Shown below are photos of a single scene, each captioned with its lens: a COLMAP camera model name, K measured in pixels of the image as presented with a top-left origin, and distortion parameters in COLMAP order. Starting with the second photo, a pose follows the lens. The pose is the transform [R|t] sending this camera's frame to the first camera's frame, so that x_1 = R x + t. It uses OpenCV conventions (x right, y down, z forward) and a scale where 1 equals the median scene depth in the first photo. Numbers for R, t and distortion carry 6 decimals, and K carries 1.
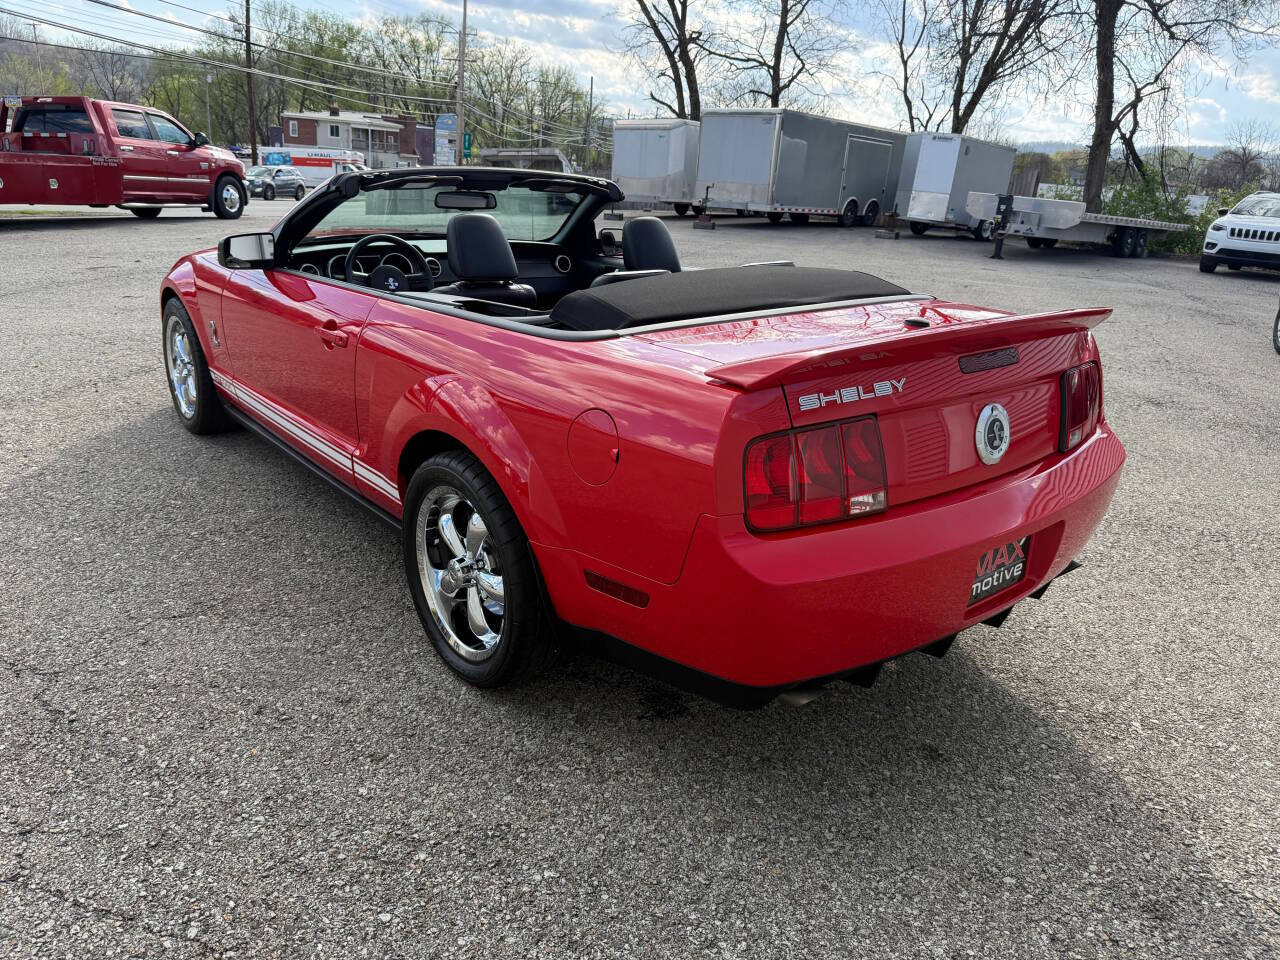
lens RADIAL K [[894.3, 0, 633.1], [0, 894.3, 475.8], [0, 0, 1]] dist [0.009017, -0.019494]
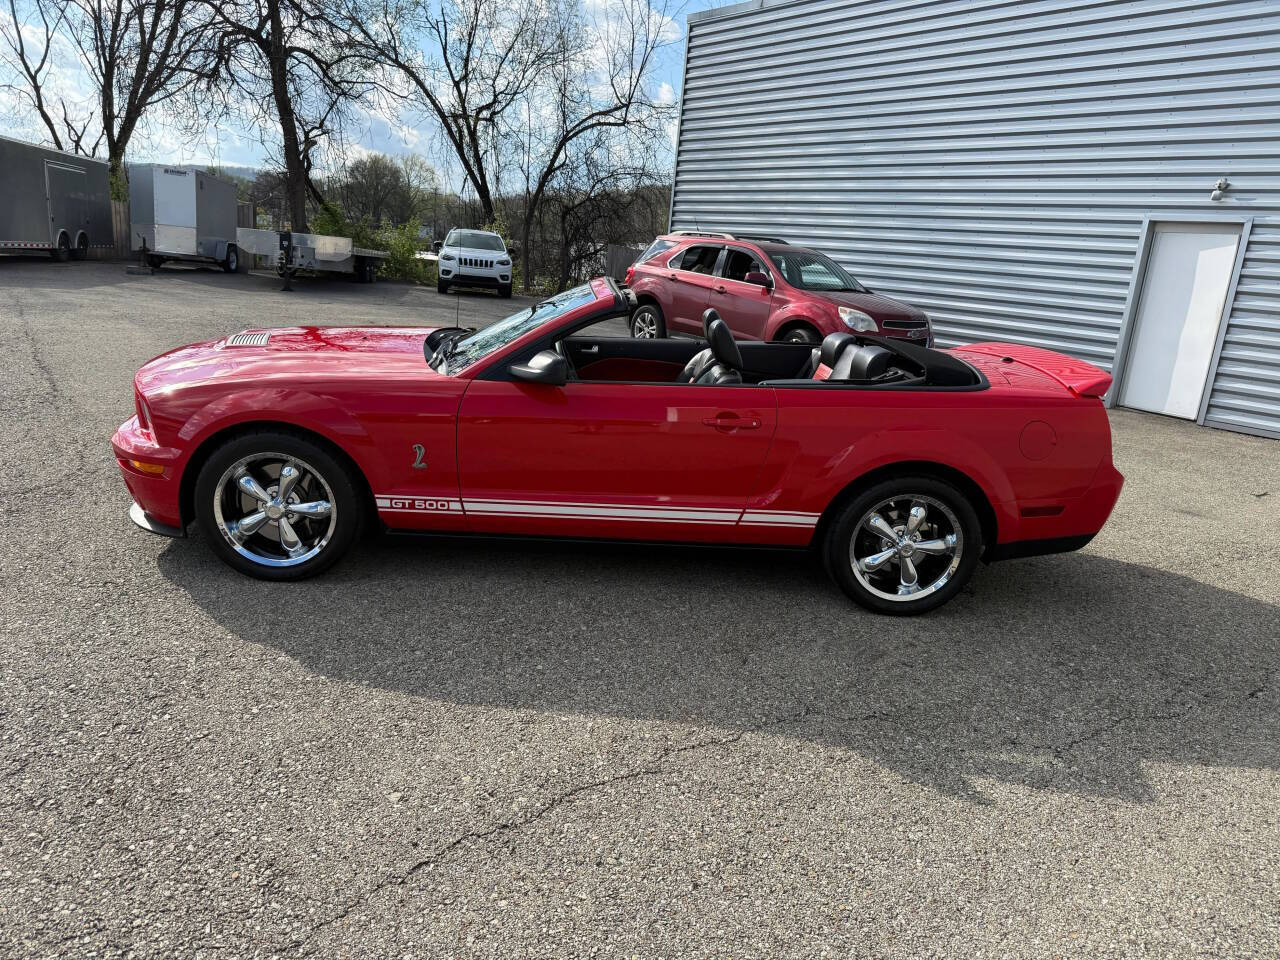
lens RADIAL K [[883.5, 0, 634.7], [0, 883.5, 482.4], [0, 0, 1]] dist [0.005709, -0.031238]
pose [[0.611909, -0.214919, 0.761168, -0.154912], [0.222502, 0.970284, 0.095092, -0.024600], [-0.758986, 0.111174, 0.641545, 0.031222]]
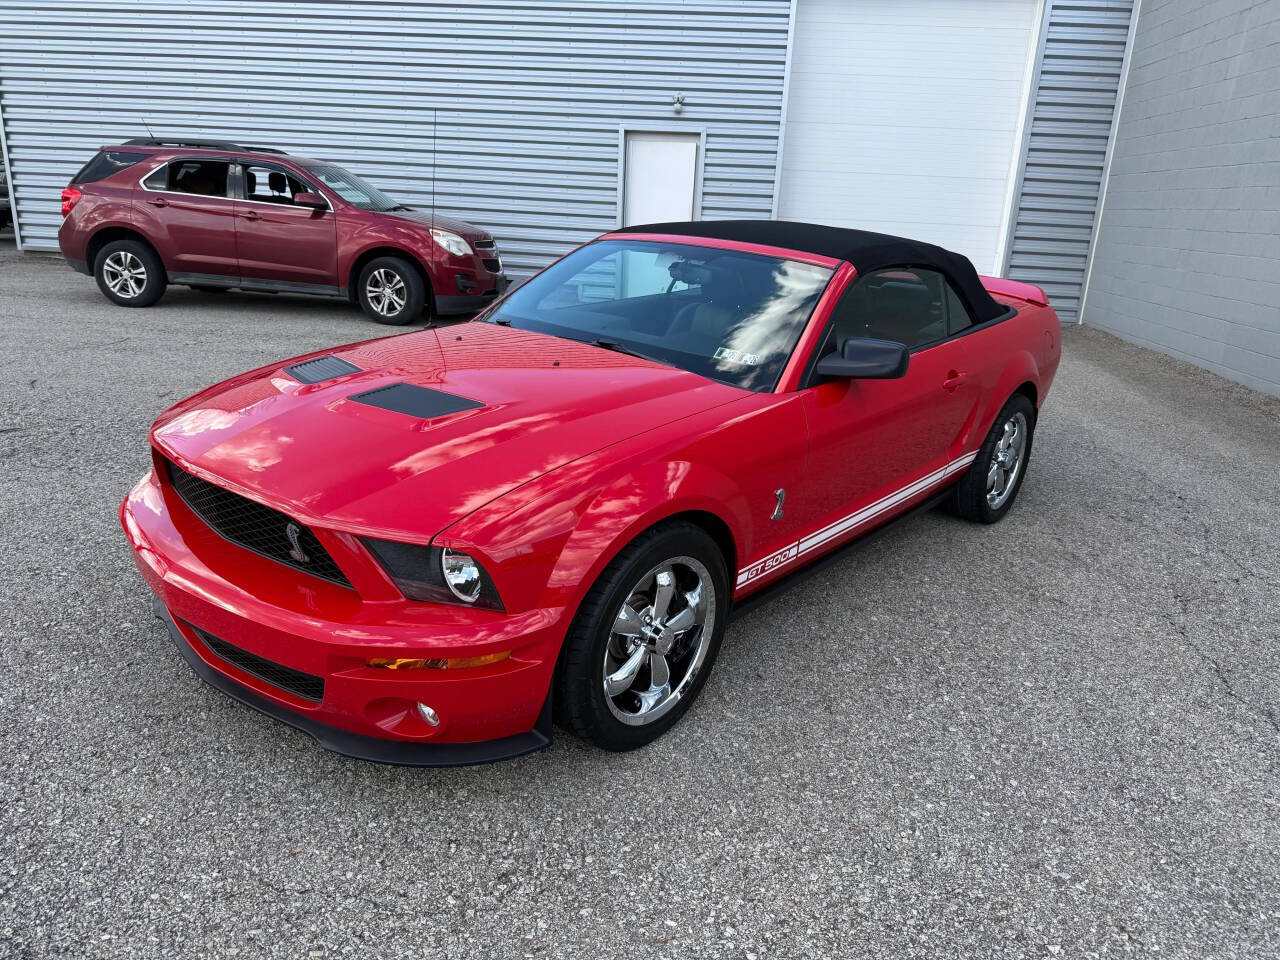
lens RADIAL K [[894.3, 0, 633.1], [0, 894.3, 475.8], [0, 0, 1]] dist [0.009017, -0.019494]
pose [[-0.157890, -0.362746, 0.918415, -0.163428], [0.265798, 0.880141, 0.393324, -0.072726], [-0.951011, 0.306215, -0.042549, 0.165993]]
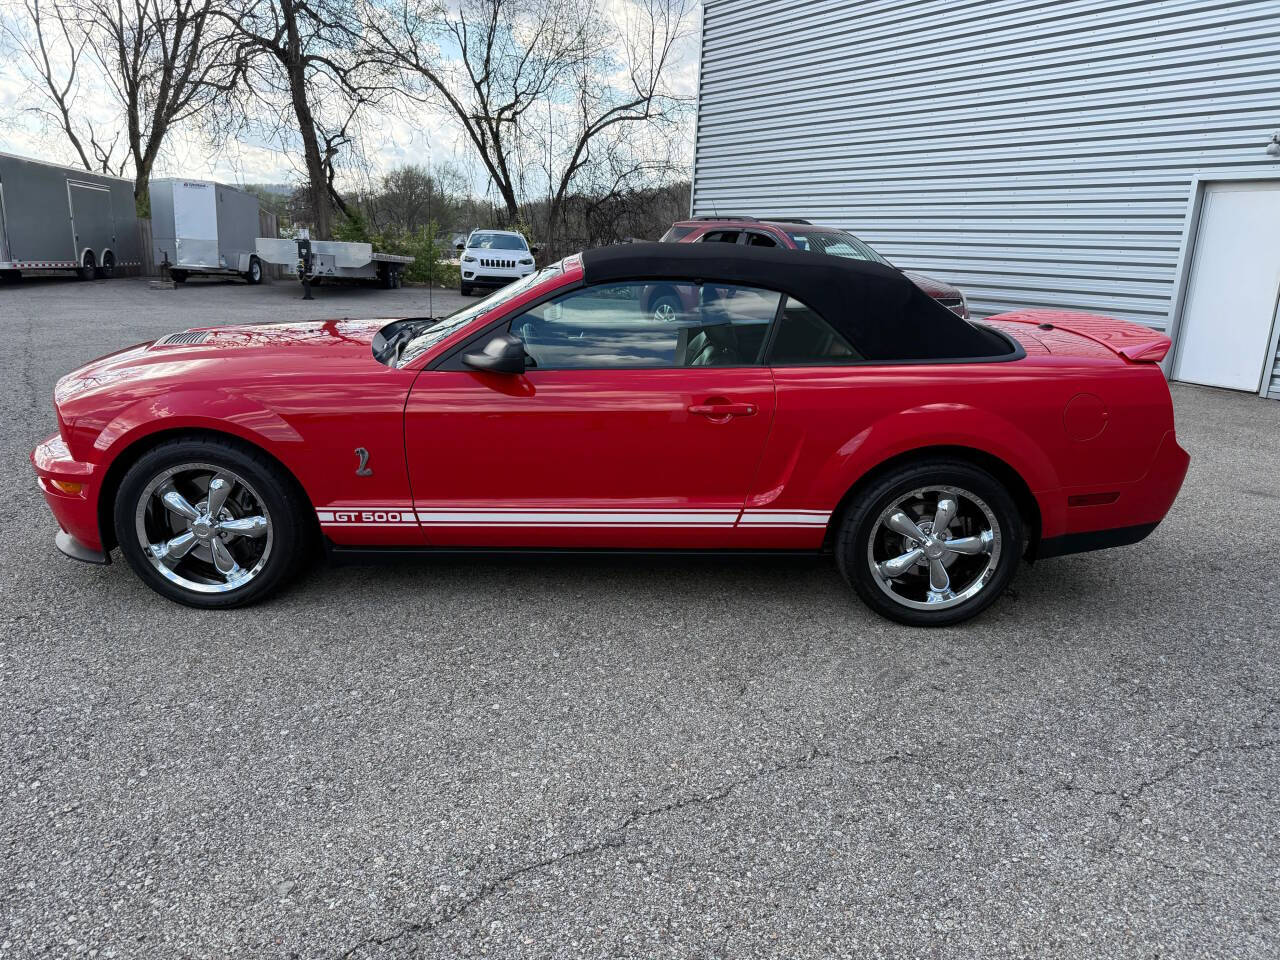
lens RADIAL K [[887.7, 0, 644.8], [0, 887.7, 476.6], [0, 0, 1]] dist [-0.001556, -0.016985]
pose [[0.629884, -0.233493, 0.740761, -0.134986], [0.259979, 0.962109, 0.082198, -0.020885], [-0.731886, 0.140807, 0.666720, 0.036909]]
